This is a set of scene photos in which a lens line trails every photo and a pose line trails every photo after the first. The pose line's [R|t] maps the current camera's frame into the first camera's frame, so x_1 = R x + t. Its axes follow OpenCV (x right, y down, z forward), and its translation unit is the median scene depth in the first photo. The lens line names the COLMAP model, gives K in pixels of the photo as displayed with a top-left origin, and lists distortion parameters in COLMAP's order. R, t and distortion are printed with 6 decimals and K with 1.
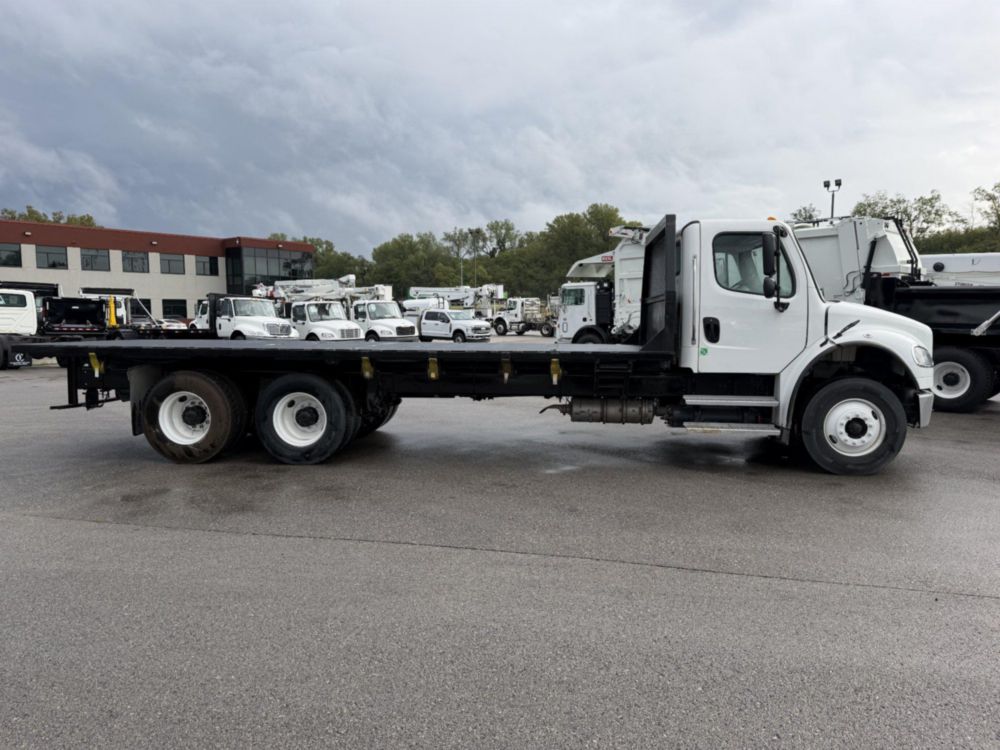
lens RADIAL K [[692.5, 0, 500.0], [0, 692.5, 375.0], [0, 0, 1]] dist [0.099449, -0.126202]
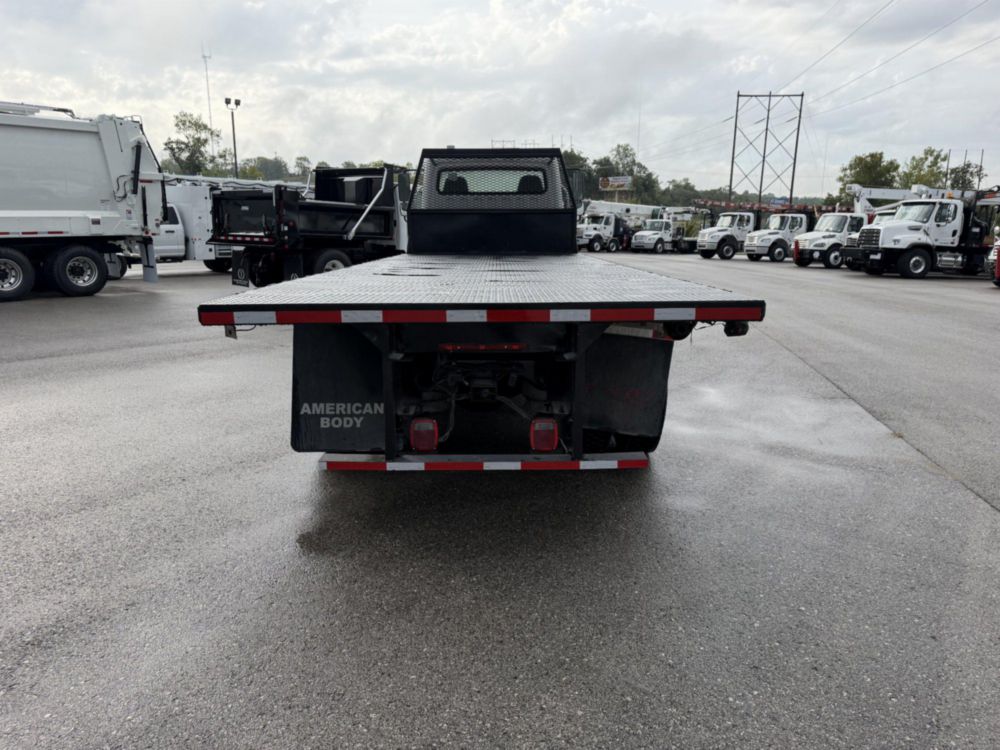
lens RADIAL K [[705.9, 0, 500.0], [0, 705.9, 375.0], [0, 0, 1]] dist [0.035831, -0.073748]
pose [[-0.142813, -0.200247, 0.969281, -0.565761], [0.067458, 0.975073, 0.211382, -0.051068], [-0.987448, 0.095574, -0.125745, 0.641528]]
